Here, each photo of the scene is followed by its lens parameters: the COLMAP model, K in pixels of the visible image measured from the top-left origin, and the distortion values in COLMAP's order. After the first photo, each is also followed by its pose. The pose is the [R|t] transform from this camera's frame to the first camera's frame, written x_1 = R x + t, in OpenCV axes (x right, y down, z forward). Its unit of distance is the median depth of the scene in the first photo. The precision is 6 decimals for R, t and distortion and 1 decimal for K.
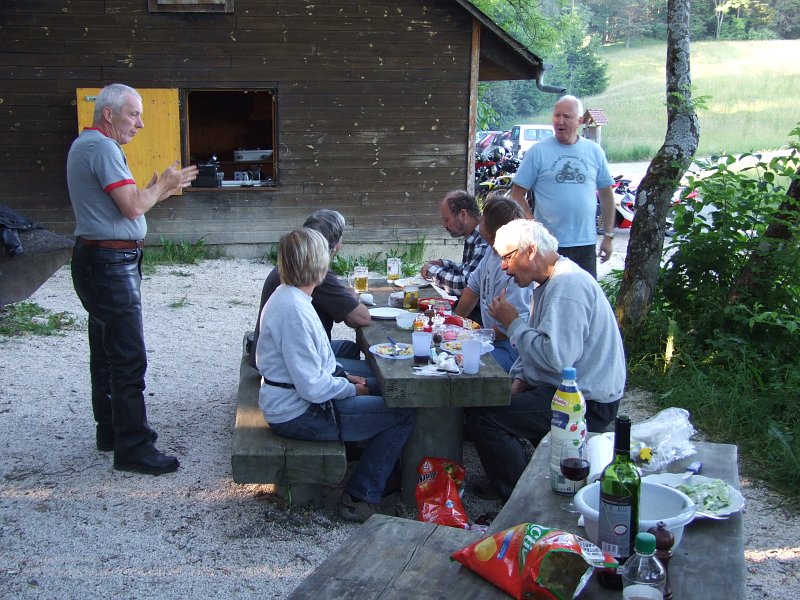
lens RADIAL K [[1039.9, 0, 400.0], [0, 1039.9, 300.0], [0, 0, 1]] dist [0.021495, 0.049808]
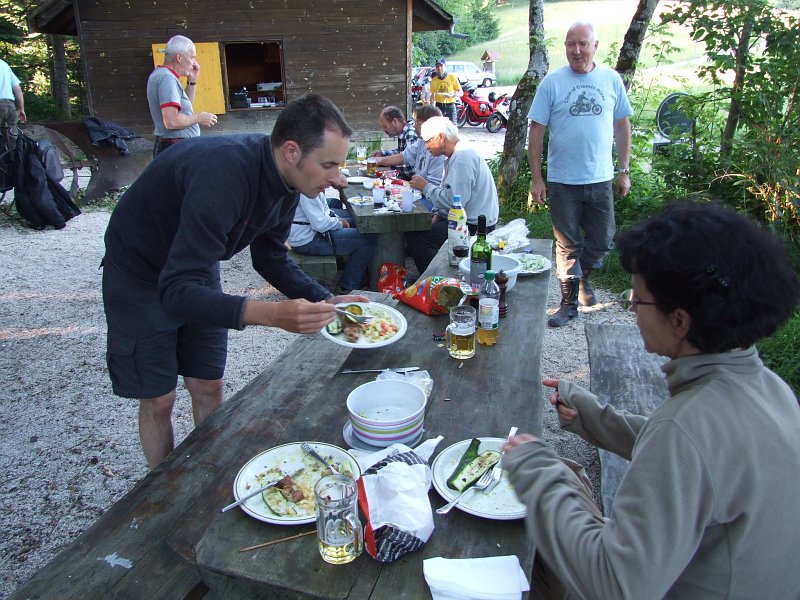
lens RADIAL K [[660.0, 0, 392.8], [0, 660.0, 301.2], [0, 0, 1]] dist [-0.004892, -0.000413]
pose [[0.998894, -0.037177, 0.028785, 0.005824], [0.031518, 0.983741, 0.176806, 0.018433], [-0.034891, -0.175703, 0.983825, -0.067593]]
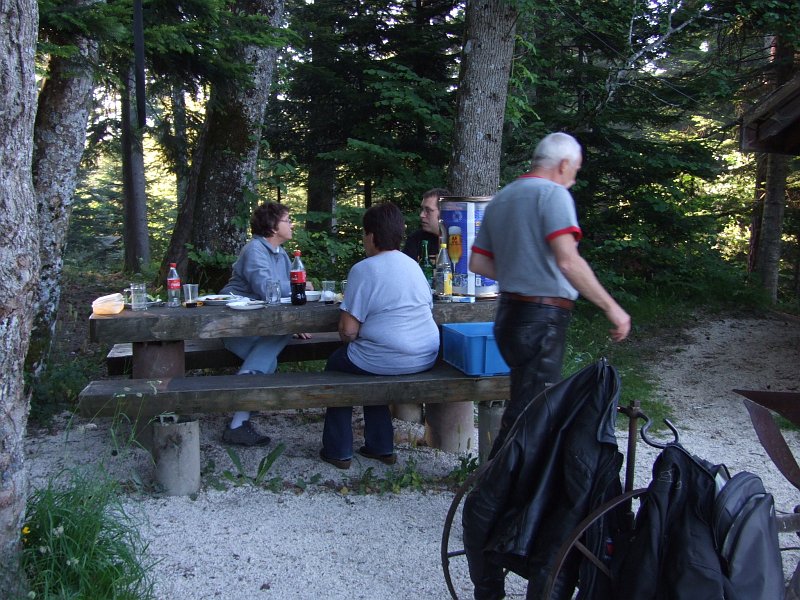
lens RADIAL K [[1039.9, 0, 400.0], [0, 1039.9, 300.0], [0, 0, 1]] dist [0.021495, 0.049808]
pose [[0.741126, 0.032063, -0.670600, -0.295895], [-0.092329, 0.994236, -0.054502, -0.100315], [0.664987, 0.102309, 0.739814, 0.540536]]
